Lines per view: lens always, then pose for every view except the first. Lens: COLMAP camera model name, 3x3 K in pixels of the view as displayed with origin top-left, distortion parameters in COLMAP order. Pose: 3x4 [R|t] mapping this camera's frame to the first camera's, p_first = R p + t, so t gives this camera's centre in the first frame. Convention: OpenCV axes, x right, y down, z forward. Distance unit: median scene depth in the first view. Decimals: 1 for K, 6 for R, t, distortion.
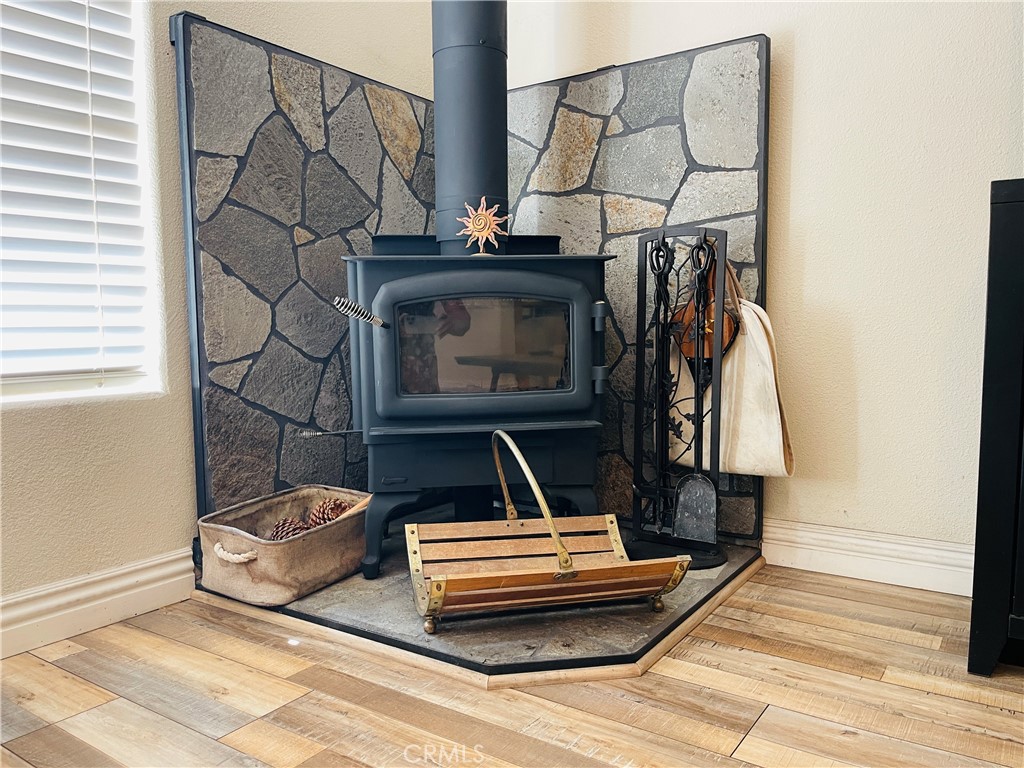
lens RADIAL K [[775.9, 0, 508.8], [0, 775.9, 389.3], [0, 0, 1]] dist [0.059870, -0.073537]
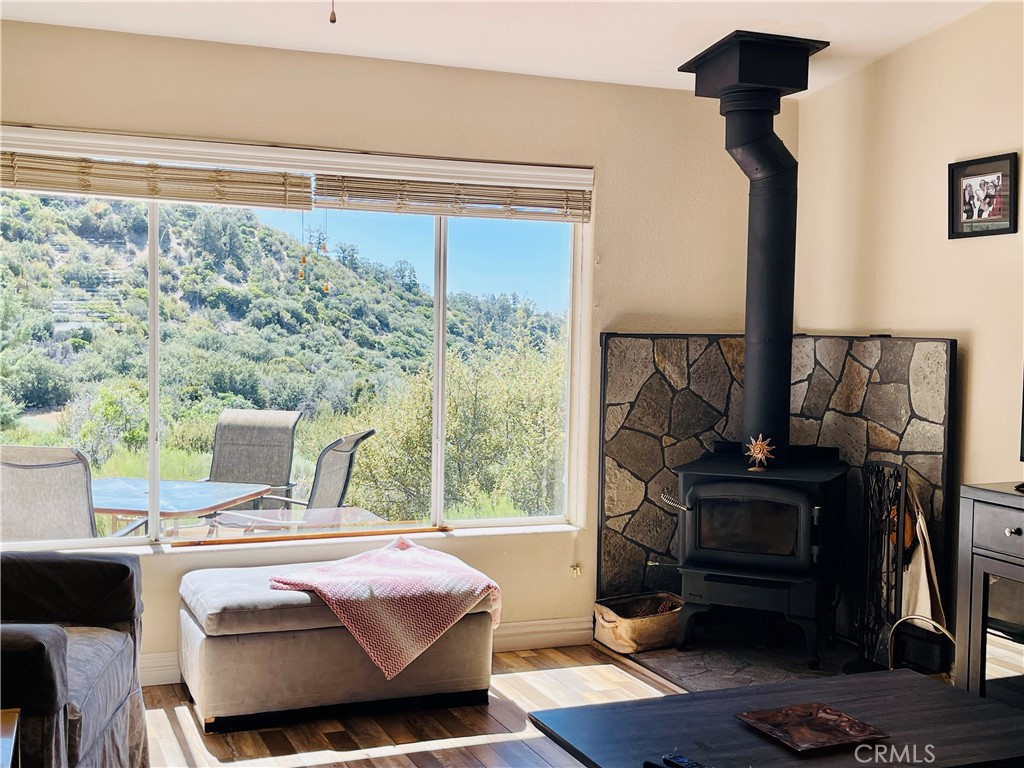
lens RADIAL K [[1207.5, 0, 503.7], [0, 1207.5, 400.7], [0, 0, 1]] dist [0.139845, -0.452255]
pose [[0.834274, 0.058734, -0.548213, 0.906235], [-0.071673, 0.997426, -0.002211, -0.267002], [0.546671, 0.041136, 0.836336, -1.437917]]
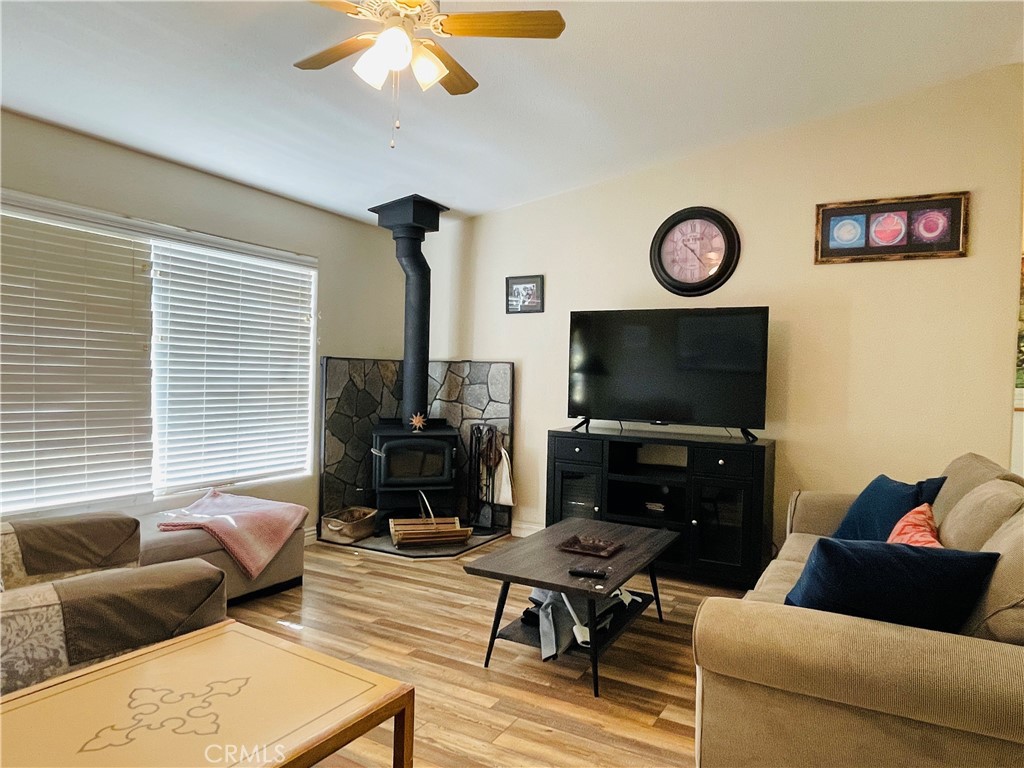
lens RADIAL K [[652.5, 0, 516.9], [0, 652.5, 387.6], [0, 0, 1]] dist [0.002557, -0.000156]
pose [[0.994018, 0.033618, 0.103912, 0.080459], [-0.026687, 0.997370, -0.067391, -0.177429], [-0.105904, 0.064214, 0.992301, -1.567854]]
